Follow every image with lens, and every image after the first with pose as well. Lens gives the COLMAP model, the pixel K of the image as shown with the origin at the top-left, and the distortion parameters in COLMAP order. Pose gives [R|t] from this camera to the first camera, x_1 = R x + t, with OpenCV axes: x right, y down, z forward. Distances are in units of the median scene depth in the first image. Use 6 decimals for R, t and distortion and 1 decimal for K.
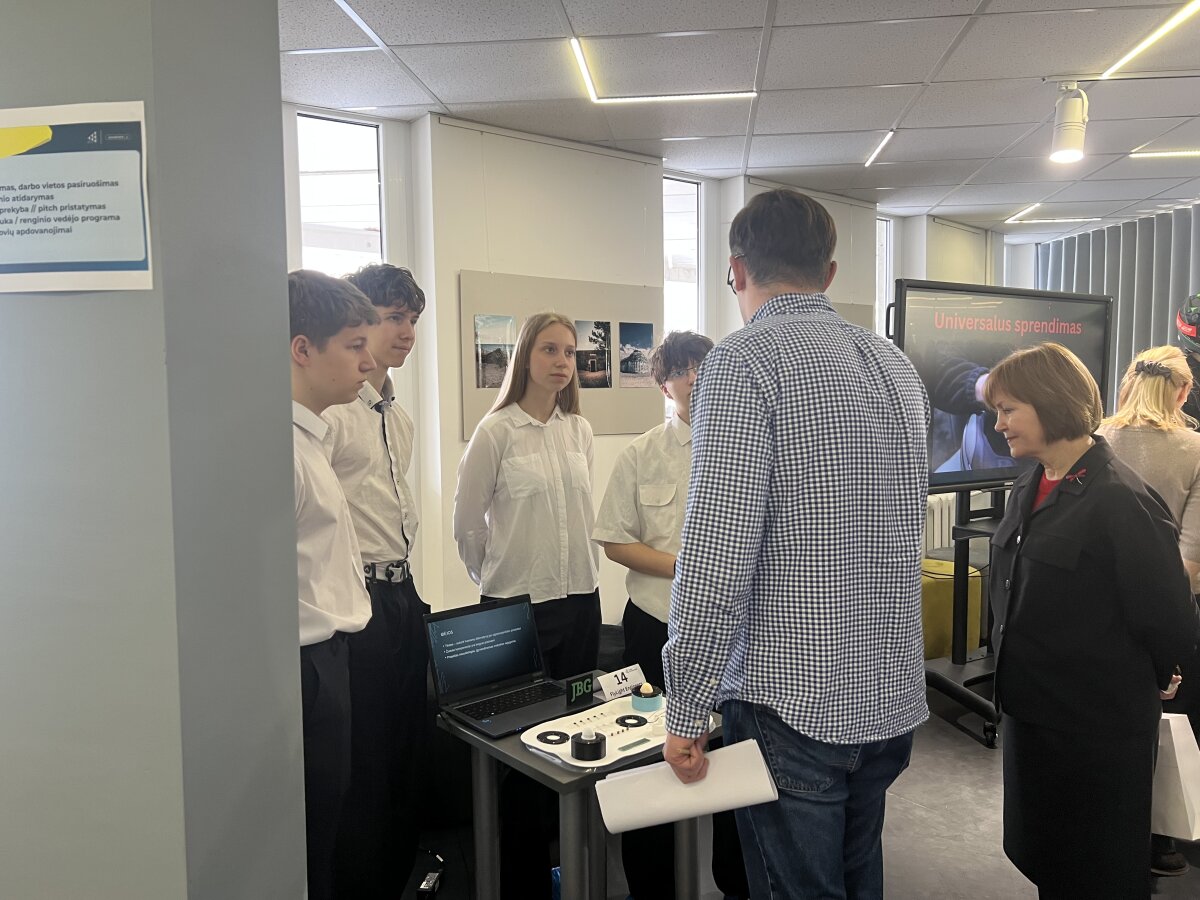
lens RADIAL K [[921.3, 0, 589.3], [0, 921.3, 443.9], [0, 0, 1]] dist [0.082457, 0.006998]
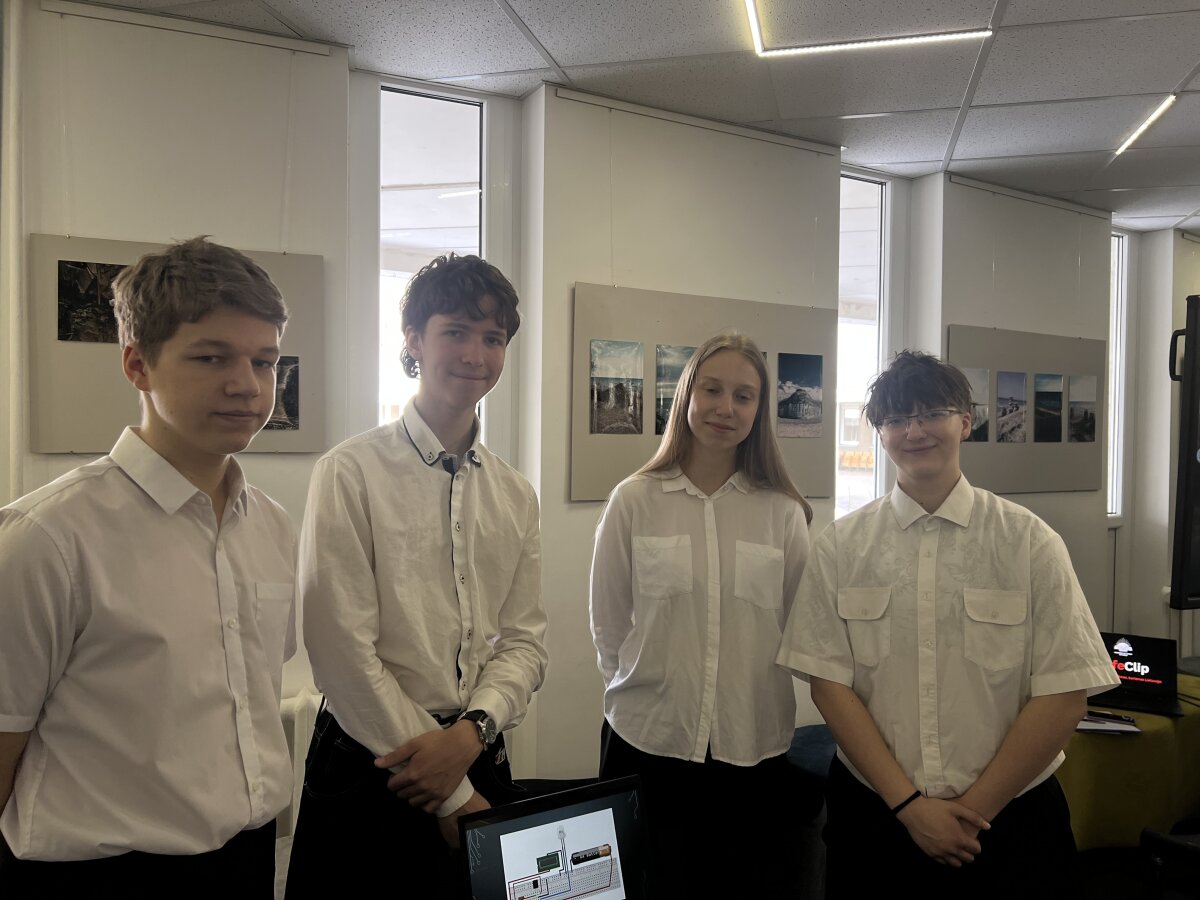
lens RADIAL K [[918.1, 0, 600.0], [0, 918.1, 450.0], [0, 0, 1]] dist [0.088335, -0.011384]
pose [[0.990102, 0.028583, -0.137408, -0.007833], [-0.034216, 0.998661, -0.038808, -0.016632], [0.136115, 0.043126, 0.989754, 0.237371]]
